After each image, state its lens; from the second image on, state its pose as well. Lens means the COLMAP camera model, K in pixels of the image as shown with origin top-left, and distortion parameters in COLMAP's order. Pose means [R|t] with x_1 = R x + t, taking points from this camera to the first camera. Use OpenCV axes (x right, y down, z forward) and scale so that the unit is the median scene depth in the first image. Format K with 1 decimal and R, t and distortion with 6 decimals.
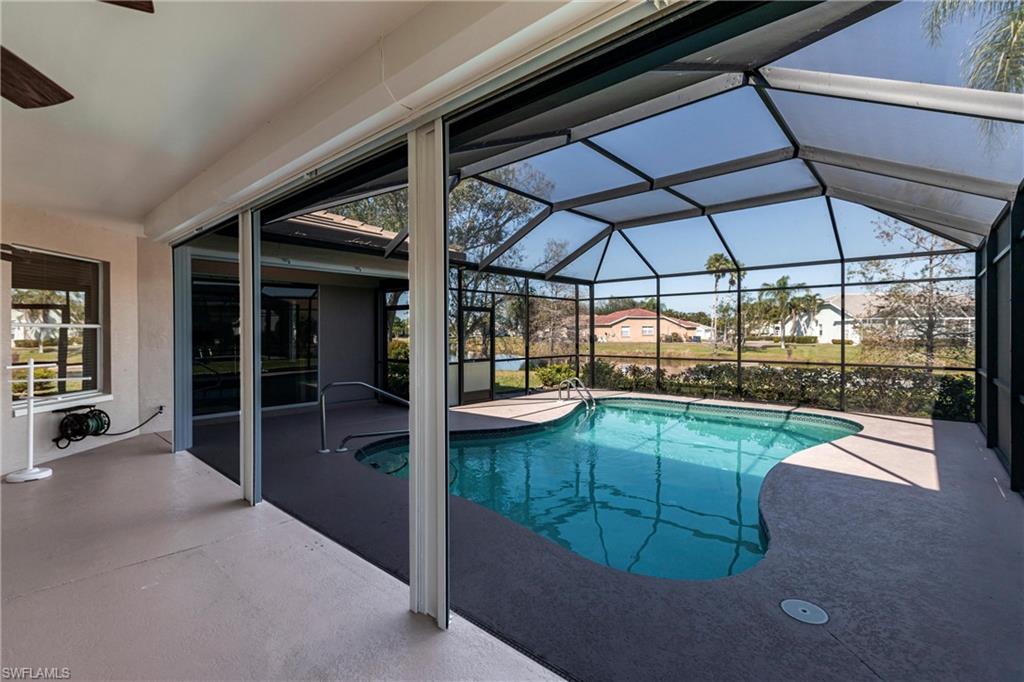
lens RADIAL K [[462.2, 0, 512.0], [0, 462.2, 341.0], [0, 0, 1]] dist [0.002555, -0.000281]
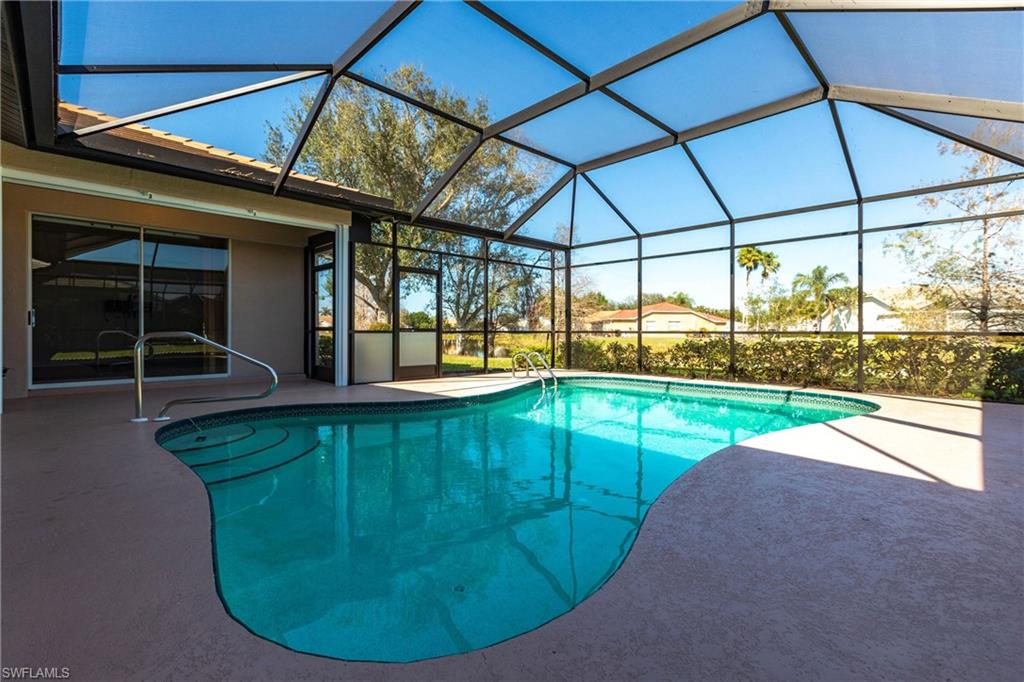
lens RADIAL K [[459.0, 0, 511.5], [0, 459.0, 337.1], [0, 0, 1]] dist [0.001085, 0.000025]
pose [[0.997548, 0.004997, -0.069808, 0.173427], [-0.005355, 0.999973, -0.004946, 0.063679], [0.069782, 0.005307, 0.997548, 0.175292]]
